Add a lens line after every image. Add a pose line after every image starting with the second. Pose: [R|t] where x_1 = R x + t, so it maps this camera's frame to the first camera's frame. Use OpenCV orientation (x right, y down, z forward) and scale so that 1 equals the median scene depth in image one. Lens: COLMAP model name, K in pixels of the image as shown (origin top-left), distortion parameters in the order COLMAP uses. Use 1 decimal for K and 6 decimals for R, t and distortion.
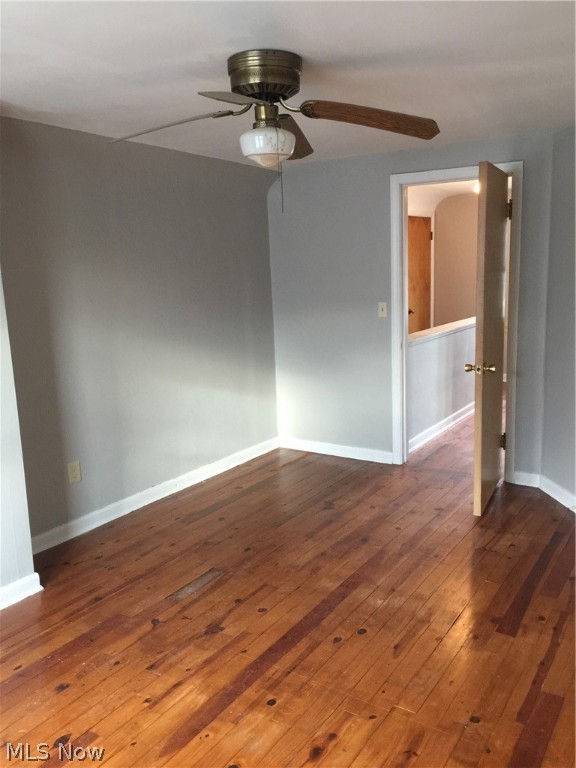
lens RADIAL K [[659.5, 0, 293.3], [0, 659.5, 384.8], [0, 0, 1]] dist [0.081468, -0.096424]
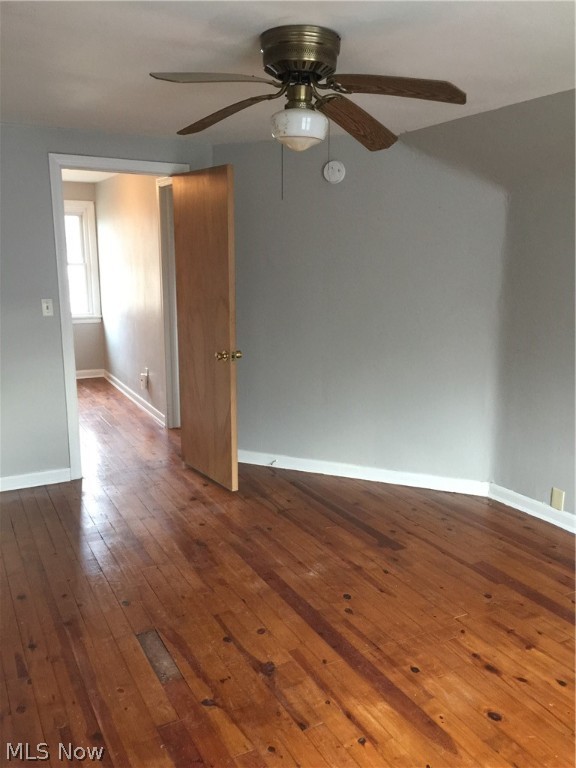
lens RADIAL K [[659.5, 0, 293.3], [0, 659.5, 384.8], [0, 0, 1]] dist [0.081468, -0.096424]
pose [[0.483163, -0.139466, 0.864351, -0.845228], [0.137528, 0.987065, 0.082389, -0.072790], [-0.864661, 0.079066, 0.496094, 0.523905]]
